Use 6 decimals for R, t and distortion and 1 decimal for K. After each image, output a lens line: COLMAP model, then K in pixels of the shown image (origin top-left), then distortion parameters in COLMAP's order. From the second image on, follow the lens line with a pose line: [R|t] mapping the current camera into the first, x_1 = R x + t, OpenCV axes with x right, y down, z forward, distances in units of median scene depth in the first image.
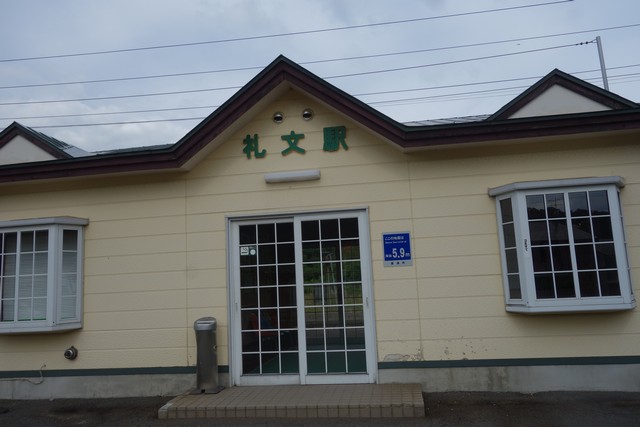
lens RADIAL K [[506.3, 0, 317.2], [0, 506.3, 212.7], [0, 0, 1]] dist [0.002534, -0.000227]
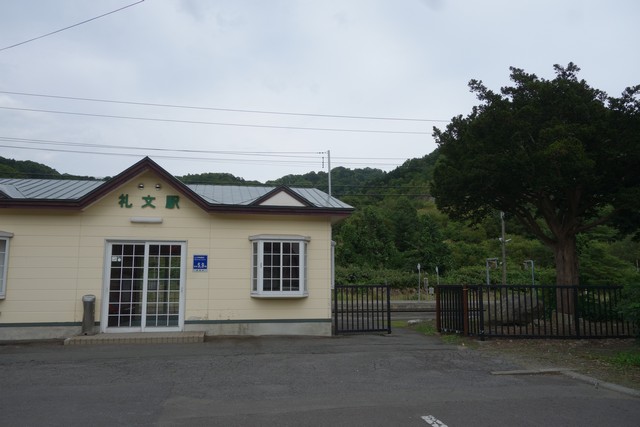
lens RADIAL K [[506.3, 0, 317.9], [0, 506.3, 214.0], [0, 0, 1]] dist [0.002534, -0.000227]
pose [[0.940496, 0.090756, 0.327460, -0.070648], [-0.089839, 0.995794, -0.017961, -0.120425], [-0.327713, -0.012526, 0.944694, -0.969970]]
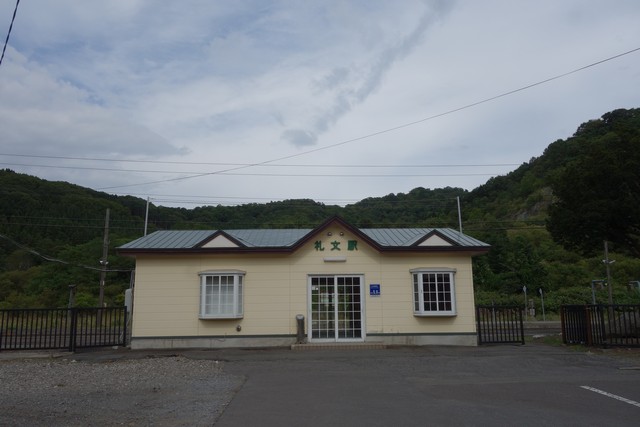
lens RADIAL K [[506.3, 0, 318.1], [0, 506.3, 212.9], [0, 0, 1]] dist [0.002534, -0.000227]
pose [[0.982147, 0.069607, 0.174763, -0.604998], [-0.061162, 0.996706, -0.053258, -0.167398], [-0.177894, 0.041618, 0.983169, -1.507536]]
